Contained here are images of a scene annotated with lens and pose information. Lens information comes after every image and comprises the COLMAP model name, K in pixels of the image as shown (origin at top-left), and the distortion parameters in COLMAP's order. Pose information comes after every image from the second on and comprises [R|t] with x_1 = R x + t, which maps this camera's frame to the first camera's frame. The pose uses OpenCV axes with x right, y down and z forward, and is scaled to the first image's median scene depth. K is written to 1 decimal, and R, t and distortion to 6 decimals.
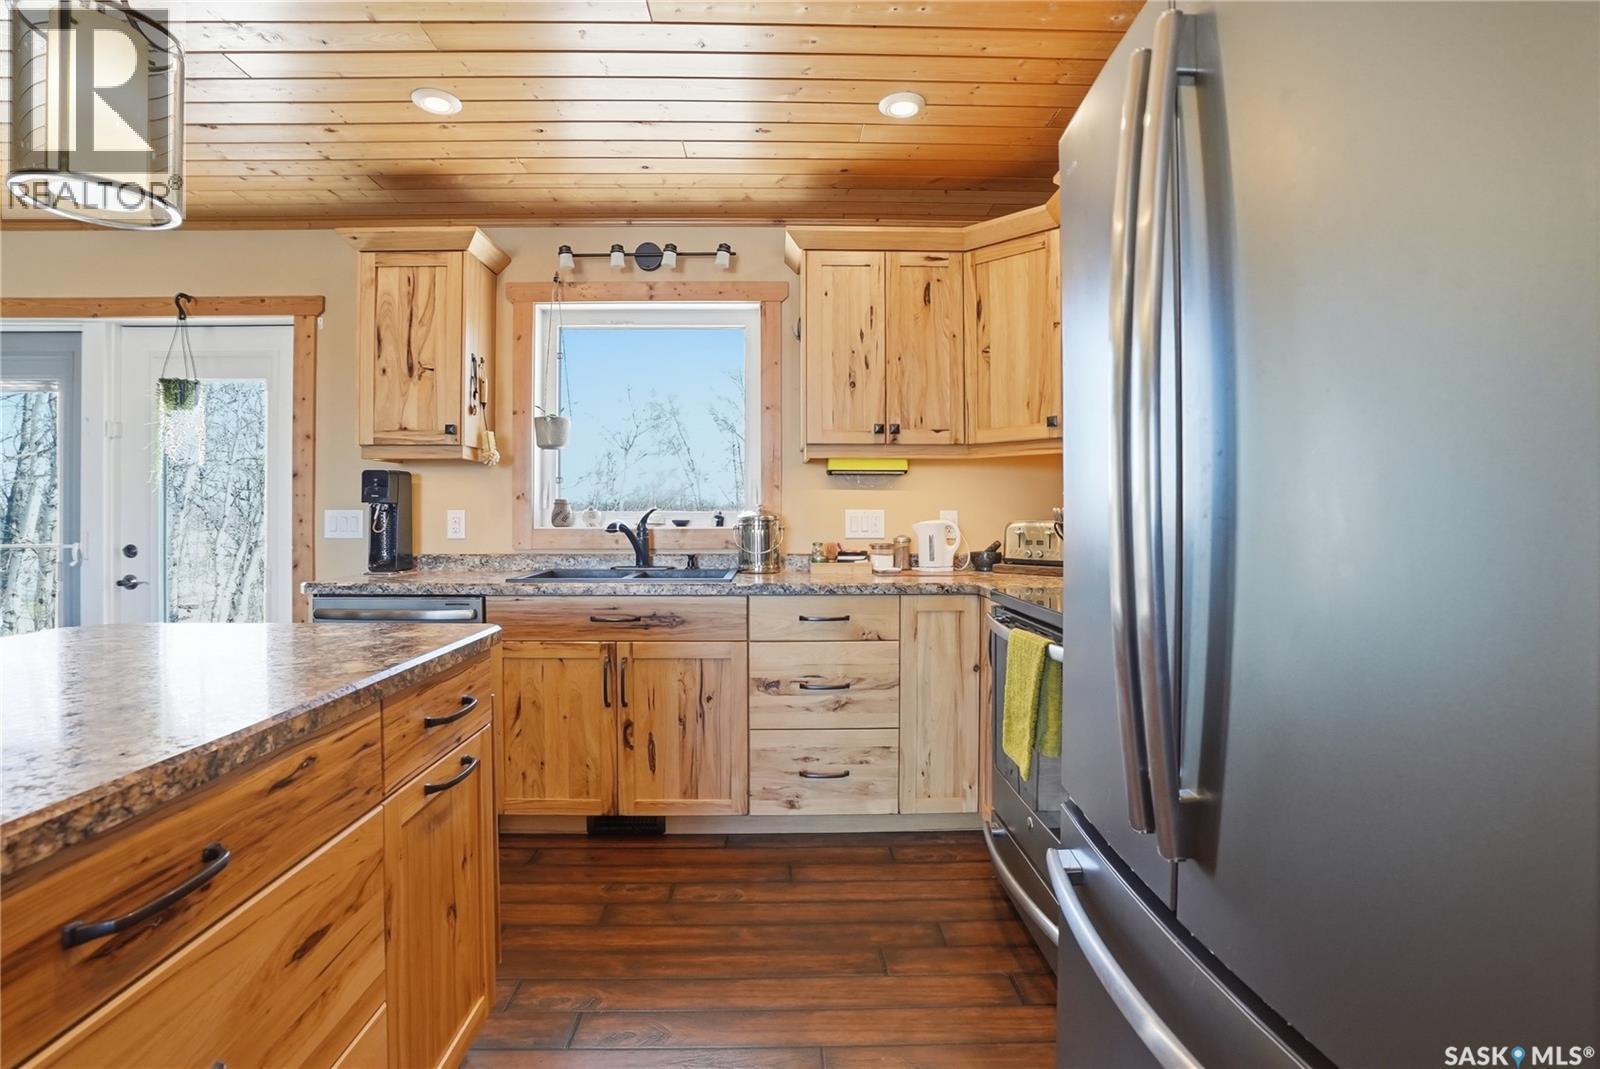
lens RADIAL K [[780.2, 0, 786.4], [0, 780.2, 507.7], [0, 0, 1]] dist [-0.051031, 0.012596]
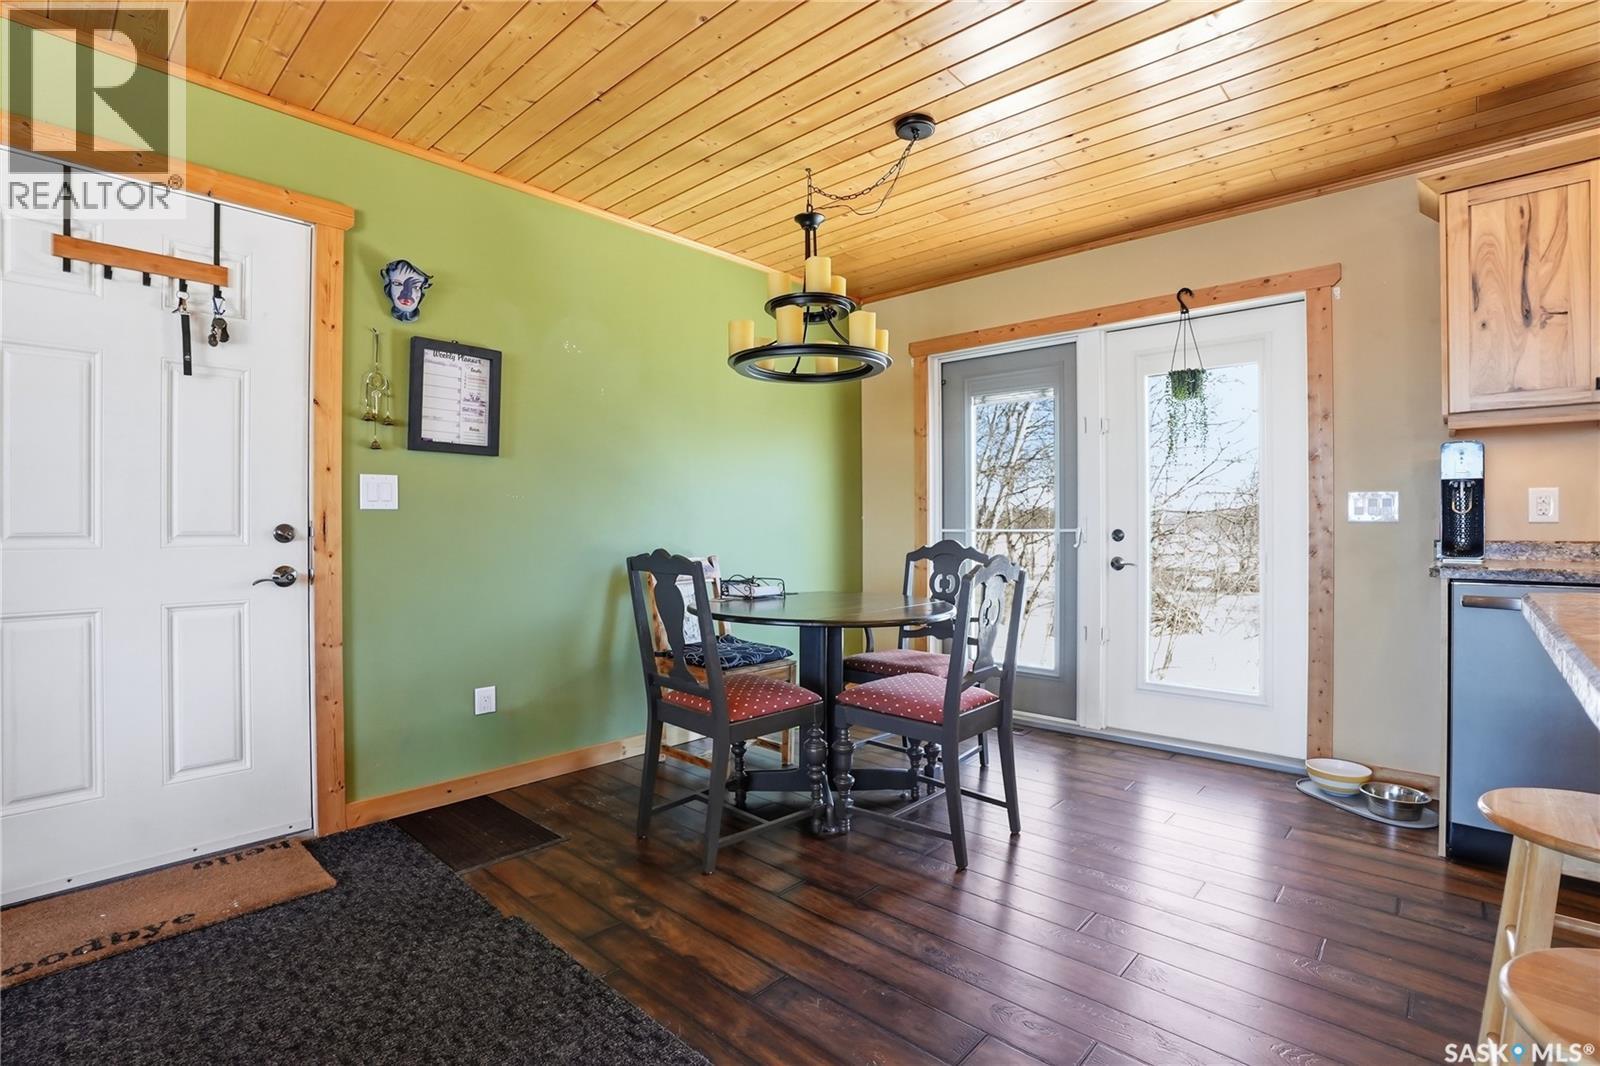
lens RADIAL K [[749.3, 0, 800.4], [0, 749.3, 521.8], [0, 0, 1]] dist [-0.039716, 0.012446]
pose [[0.729863, -0.002975, -0.683587, -0.524625], [0.006970, 0.999971, 0.003090, 0.034797], [0.683558, -0.007019, 0.729862, -0.119695]]
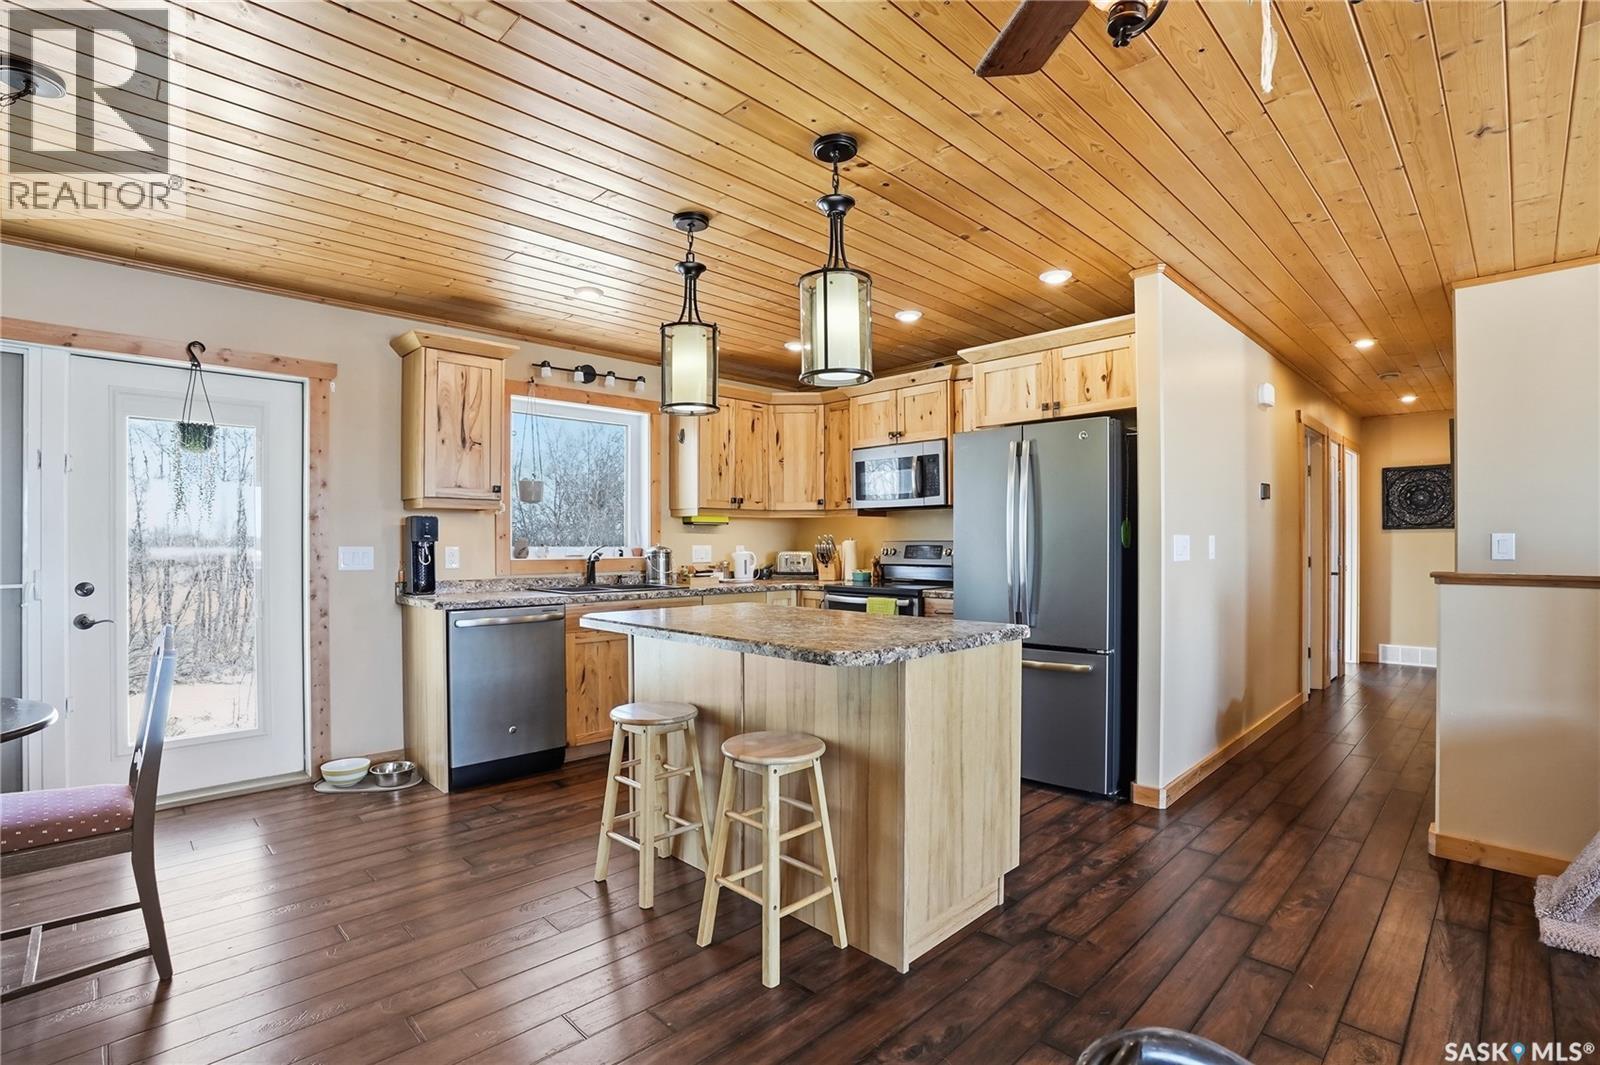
lens RADIAL K [[749.3, 0, 780.8], [0, 749.3, 546.4], [0, 0, 1]] dist [-0.039716, 0.012446]
pose [[0.732995, -0.003297, 0.680226, -0.964167], [-0.005559, 0.999926, 0.010837, -0.015318], [-0.680211, -0.011725, 0.732922, -0.325507]]
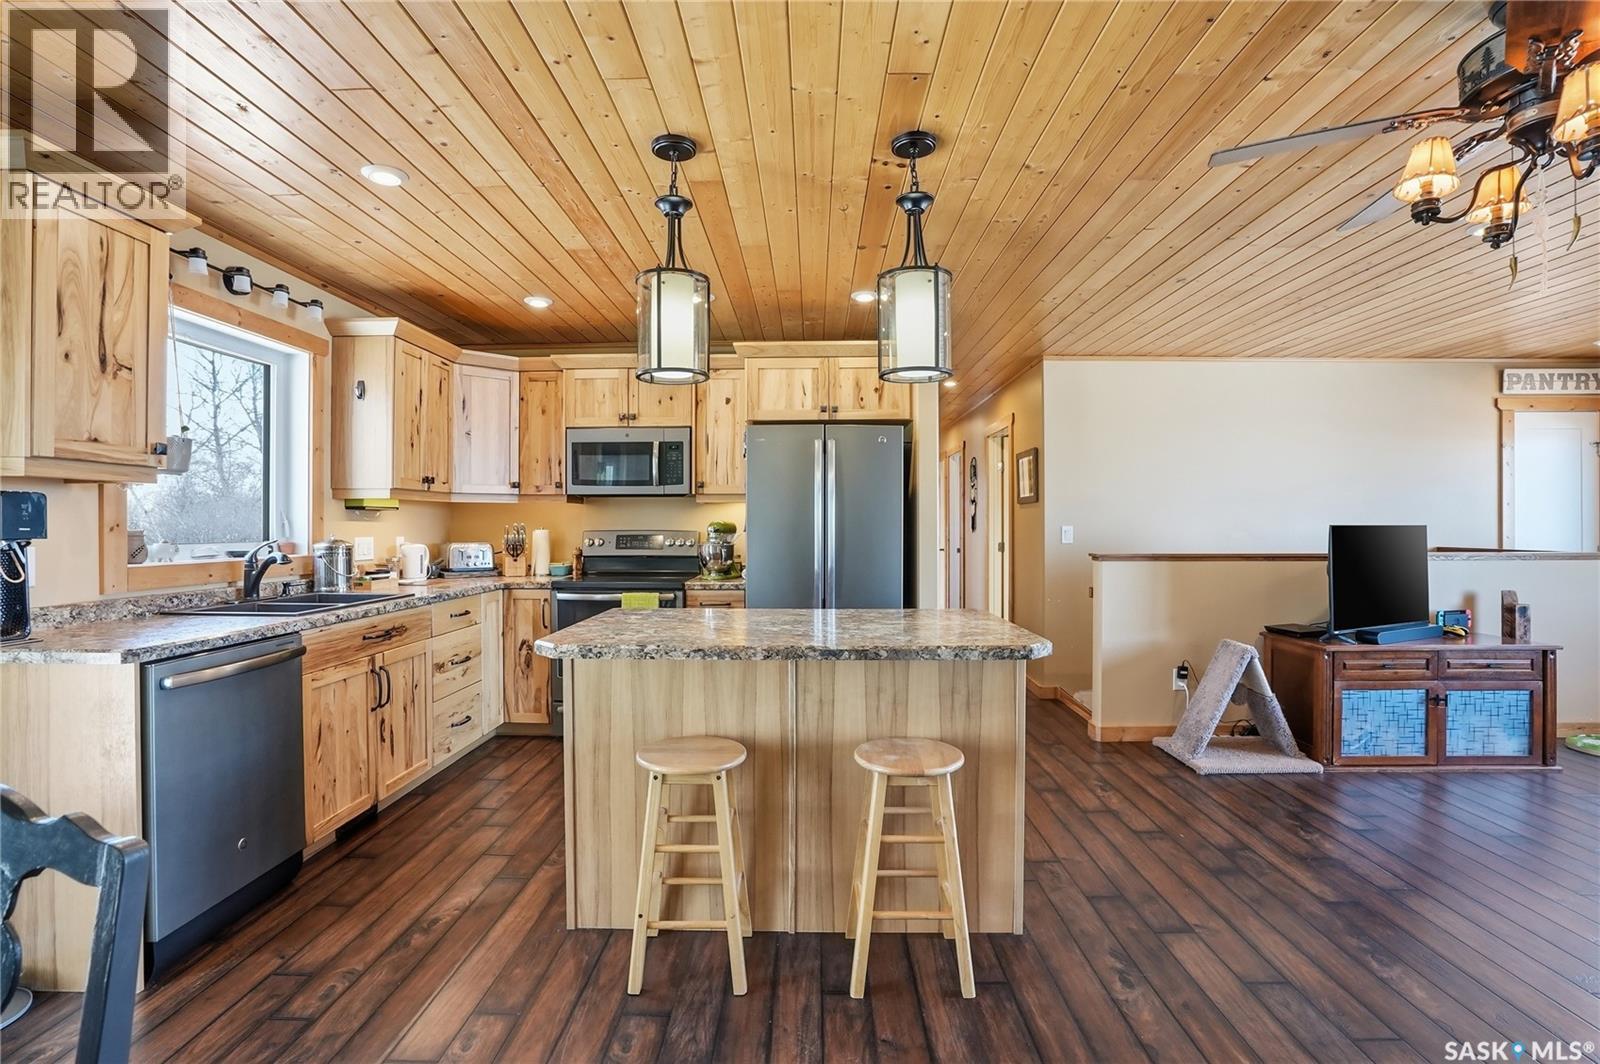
lens RADIAL K [[749.3, 0, 781.6], [0, 749.3, 527.4], [0, 0, 1]] dist [-0.039716, 0.012446]
pose [[0.053574, -0.002669, 0.998560, -1.168588], [-0.007389, 0.999968, 0.003069, -0.024516], [-0.998537, -0.007543, 0.053552, 0.295400]]
